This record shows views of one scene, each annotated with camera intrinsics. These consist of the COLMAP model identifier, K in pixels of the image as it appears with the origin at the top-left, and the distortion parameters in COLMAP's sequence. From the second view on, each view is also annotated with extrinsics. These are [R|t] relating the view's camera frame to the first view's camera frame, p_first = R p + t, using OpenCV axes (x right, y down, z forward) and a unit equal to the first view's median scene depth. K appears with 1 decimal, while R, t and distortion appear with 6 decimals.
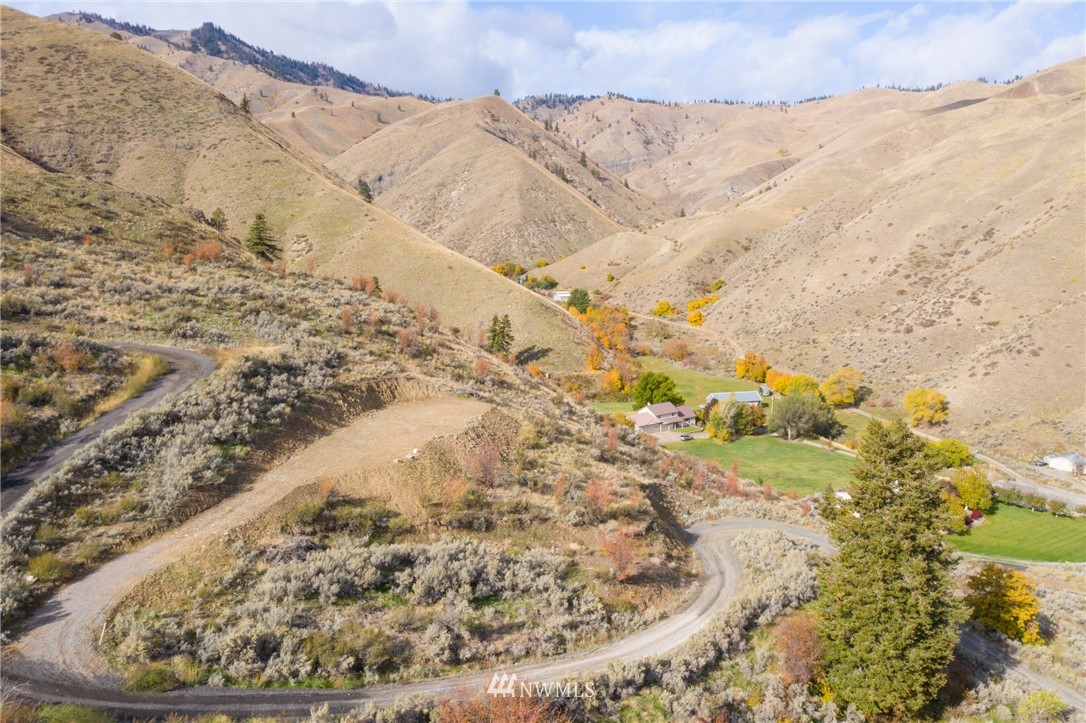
lens RADIAL K [[842.0, 0, 541.7], [0, 842.0, 367.2], [0, 0, 1]] dist [-0.022919, -0.000125]
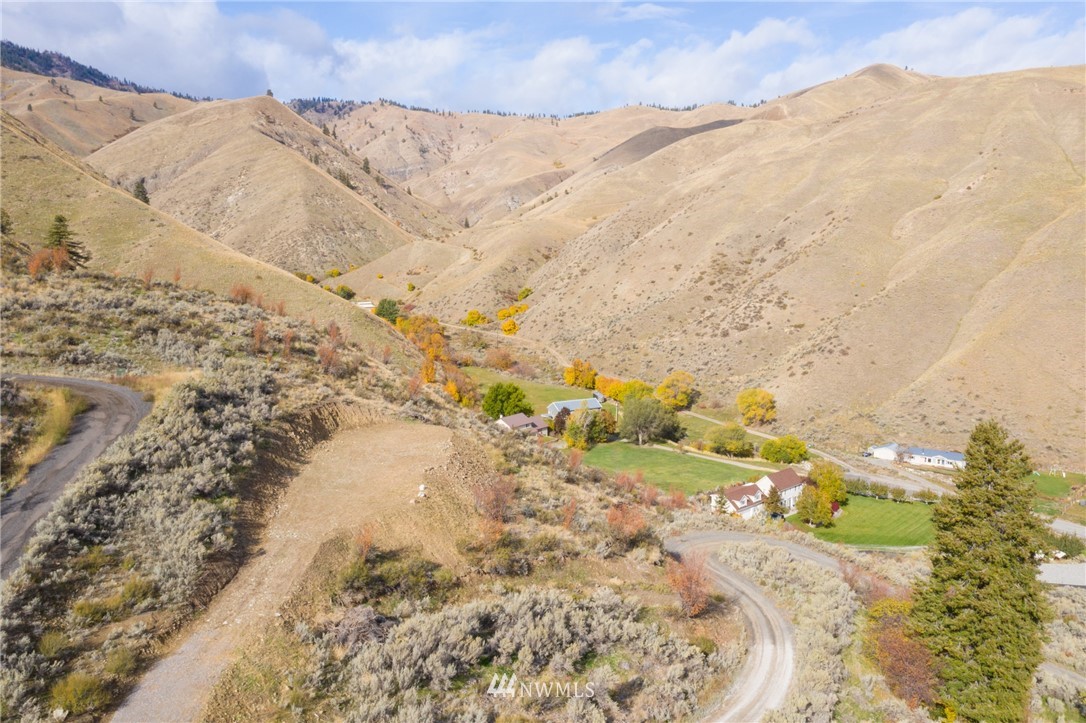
lens RADIAL K [[851.0, 0, 541.8], [0, 851.0, 365.8], [0, 0, 1]] dist [-0.027837, 0.006445]
pose [[0.966207, -0.032236, 0.255744, -0.065117], [0.035731, 0.999321, -0.009028, -0.003226], [-0.255279, 0.017861, 0.966703, 0.033938]]
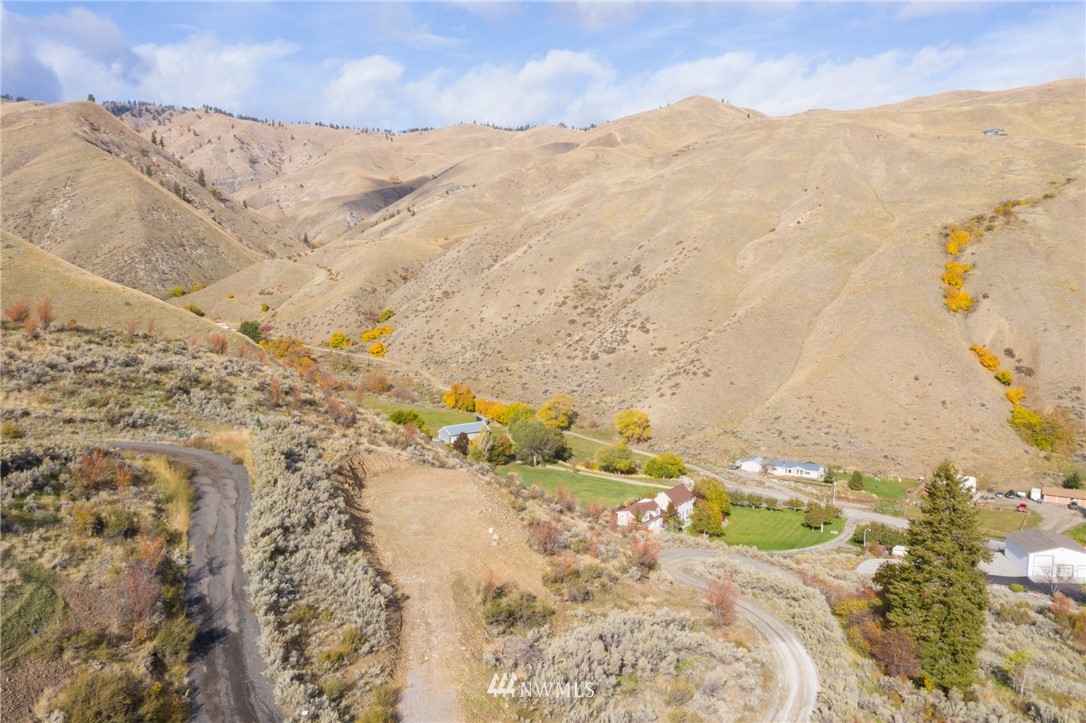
lens RADIAL K [[842.0, 0, 541.7], [0, 842.0, 367.2], [0, 0, 1]] dist [-0.022919, -0.000125]
pose [[0.898277, -0.040697, 0.437541, -0.137172], [0.052361, 0.998521, -0.014624, -0.020029], [-0.436298, 0.036046, 0.899080, 0.017862]]
